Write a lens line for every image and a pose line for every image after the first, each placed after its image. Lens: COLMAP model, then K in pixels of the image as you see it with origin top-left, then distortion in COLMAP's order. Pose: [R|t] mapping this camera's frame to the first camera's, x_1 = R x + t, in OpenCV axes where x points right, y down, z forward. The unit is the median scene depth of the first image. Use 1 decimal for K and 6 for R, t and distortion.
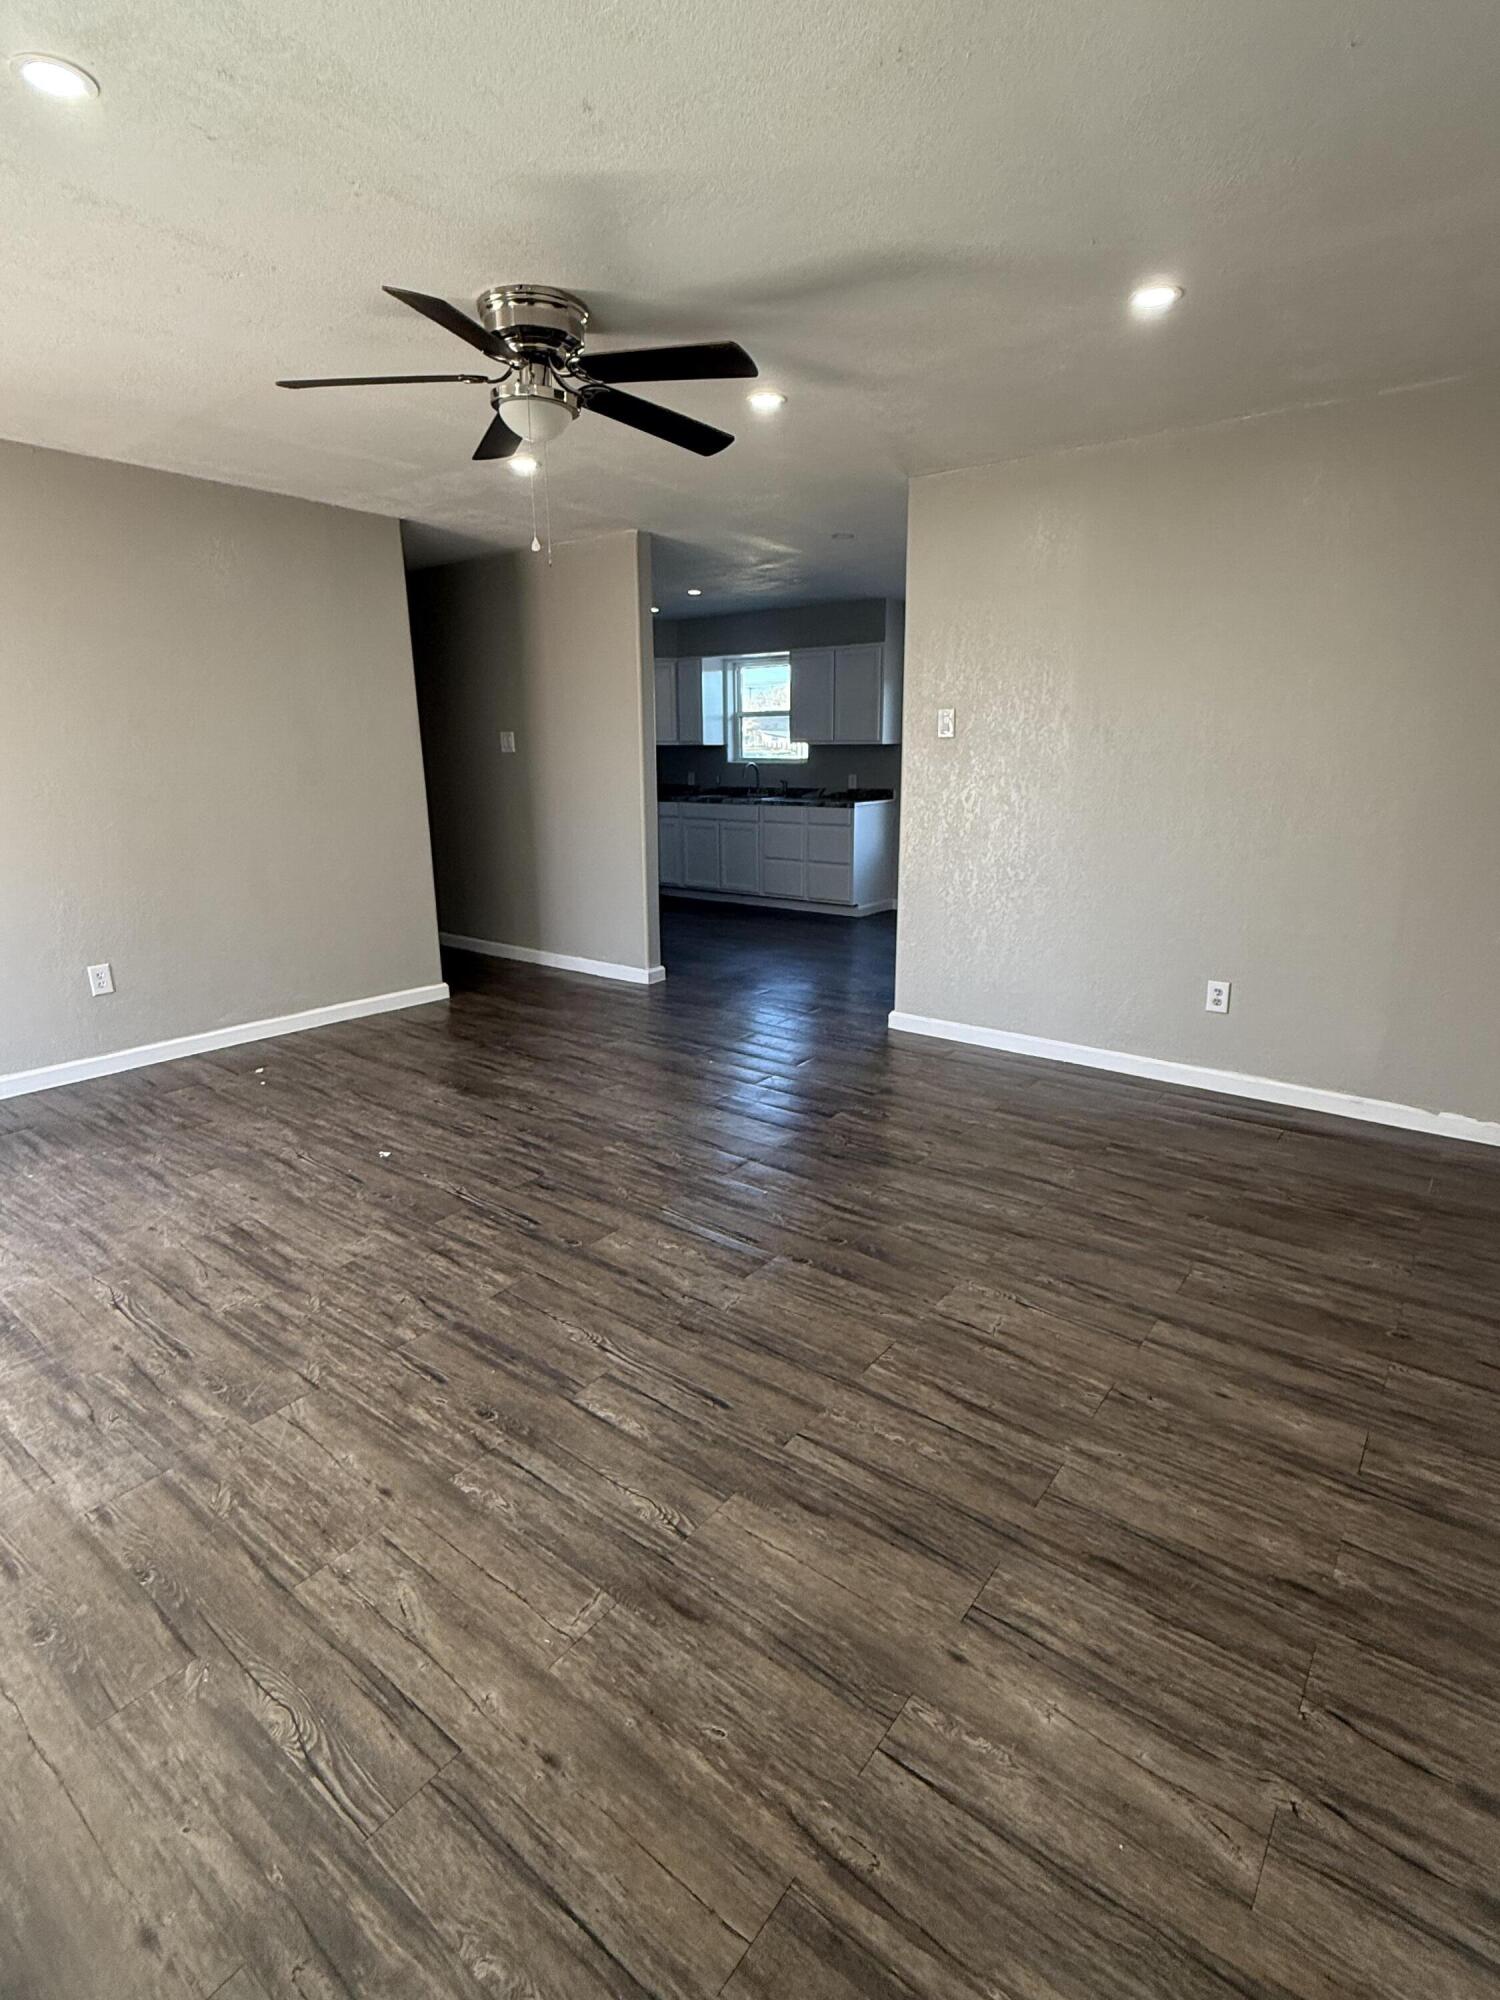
lens RADIAL K [[991.5, 0, 748.2], [0, 991.5, 1002.6], [0, 0, 1]] dist [0.002835, 0.000349]
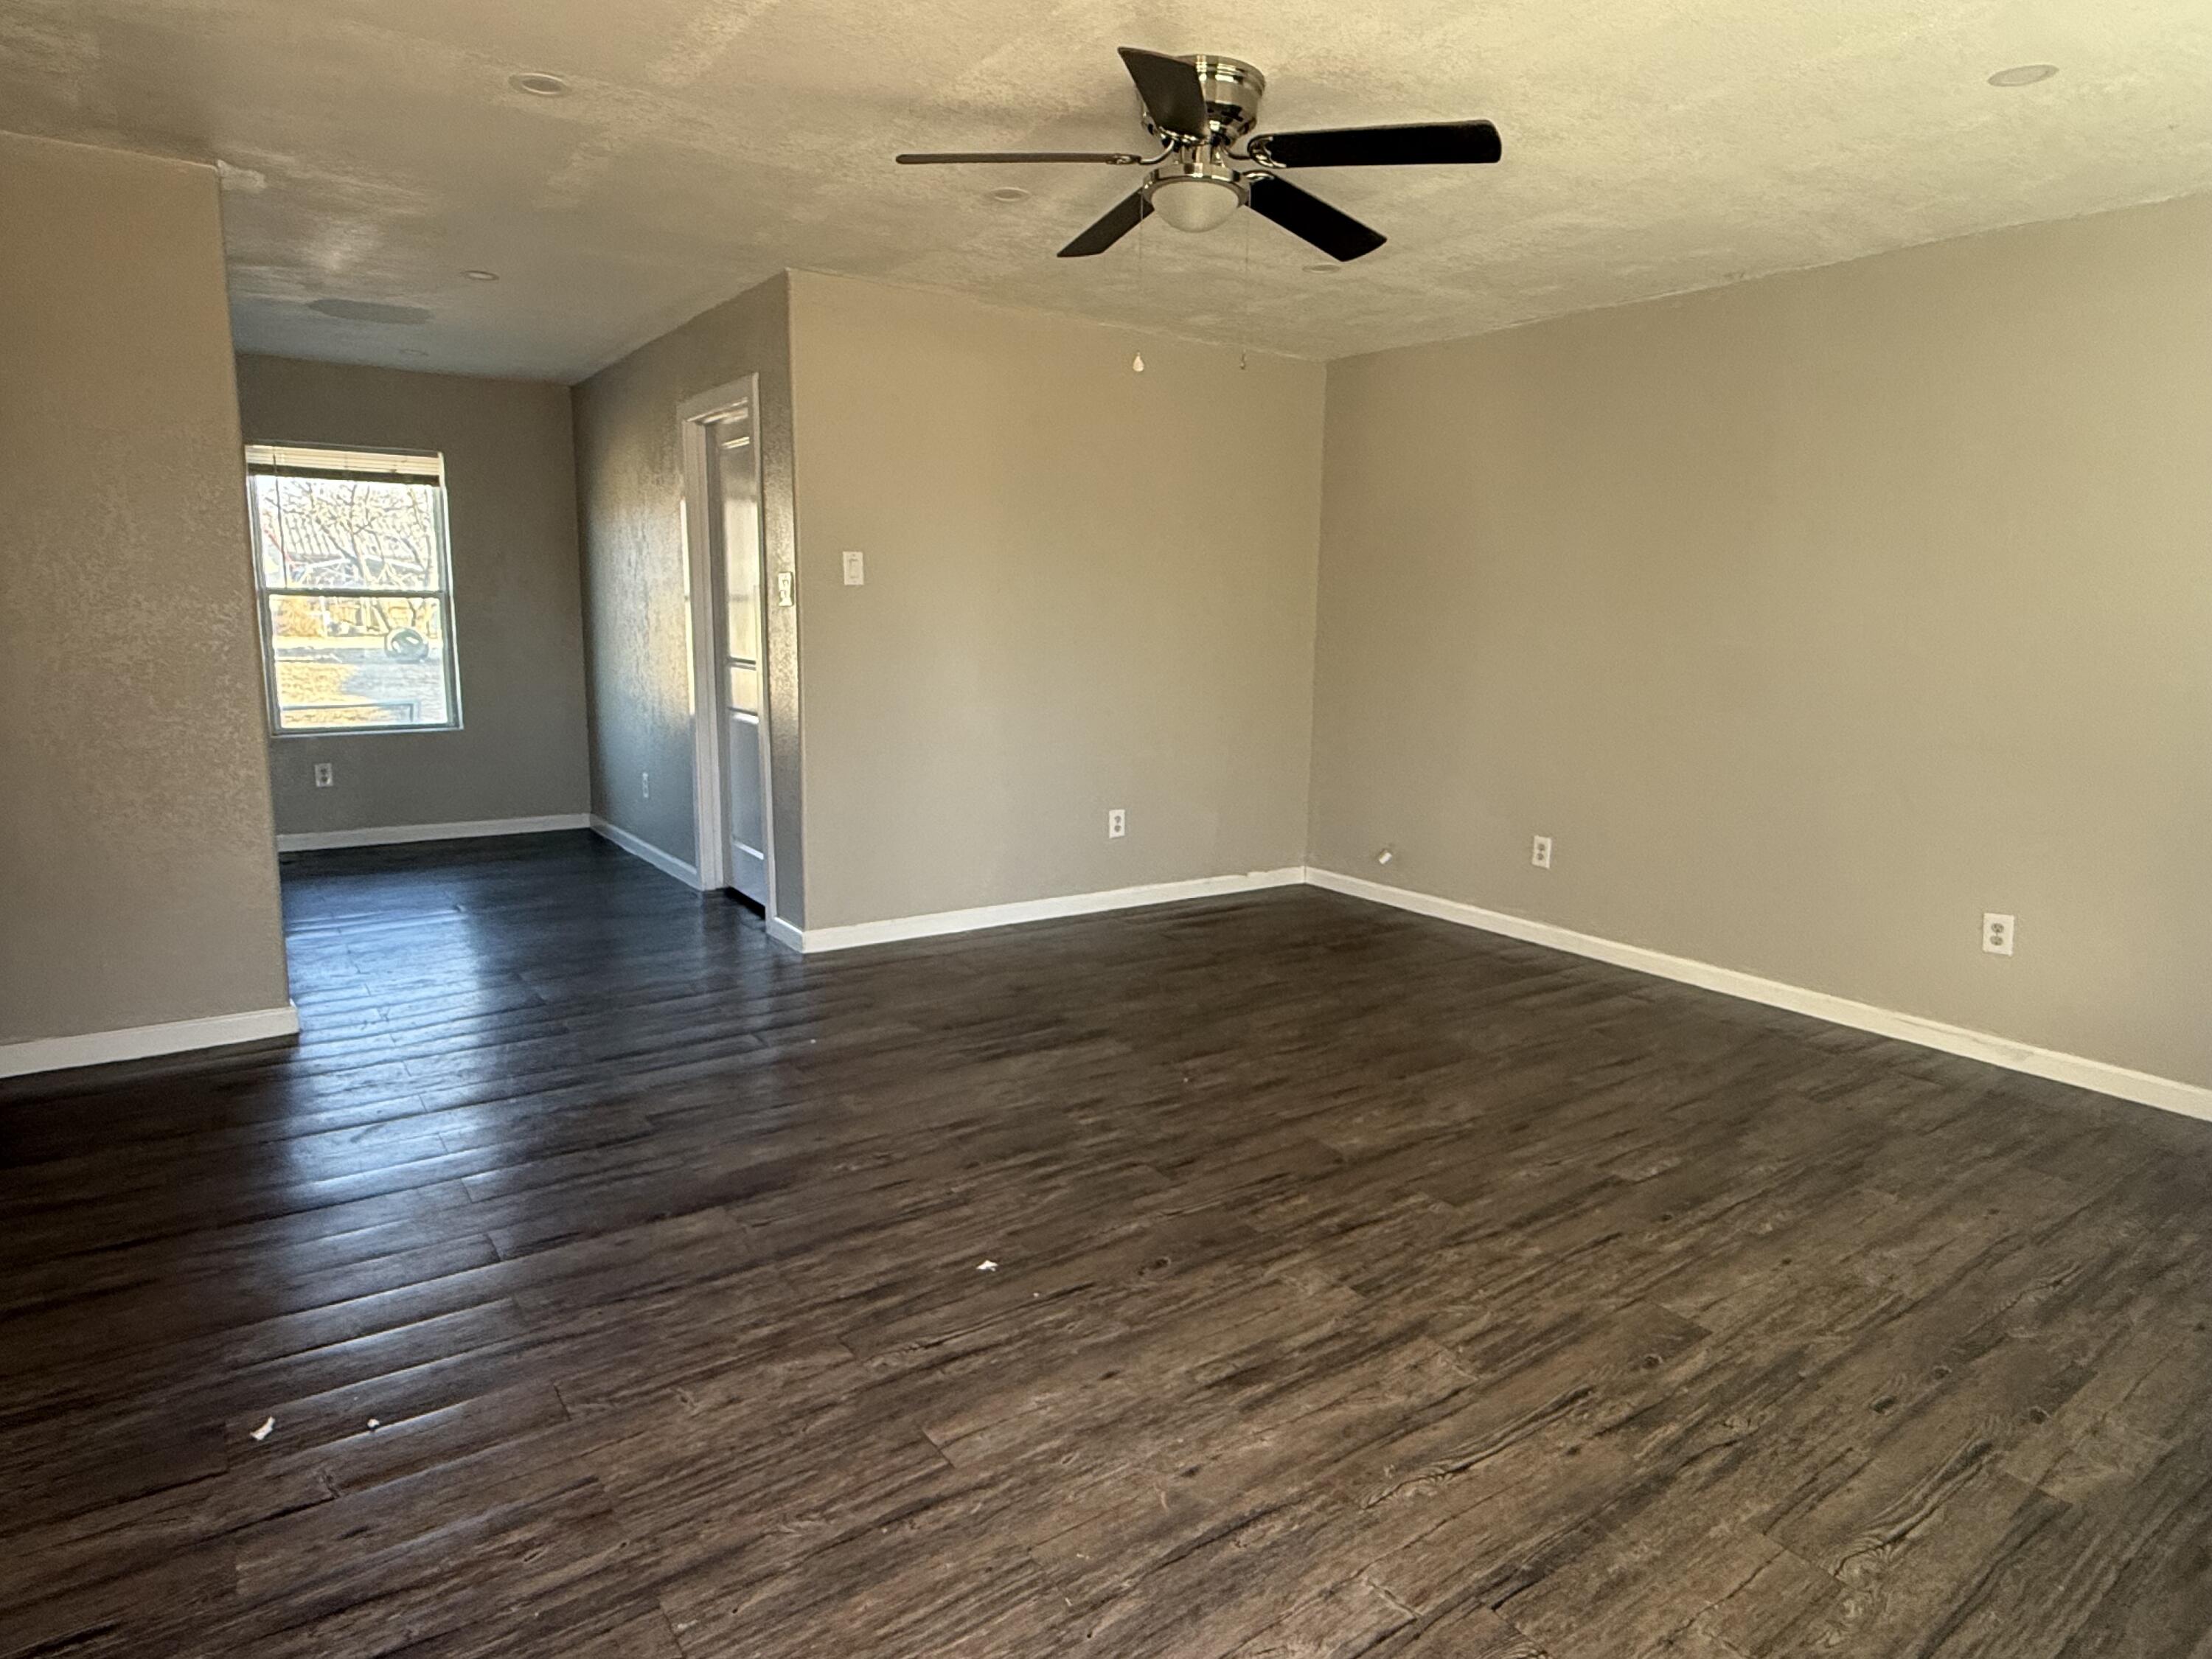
lens RADIAL K [[1278.3, 0, 1103.6], [0, 1278.3, 828.6], [0, 0, 1]] dist [-0.000944, 0.003046]
pose [[0.285605, -0.154570, 0.945800, -1.233650], [0.220175, 0.971092, 0.092216, -0.188324], [-0.932712, 0.181904, 0.311381, 0.775698]]
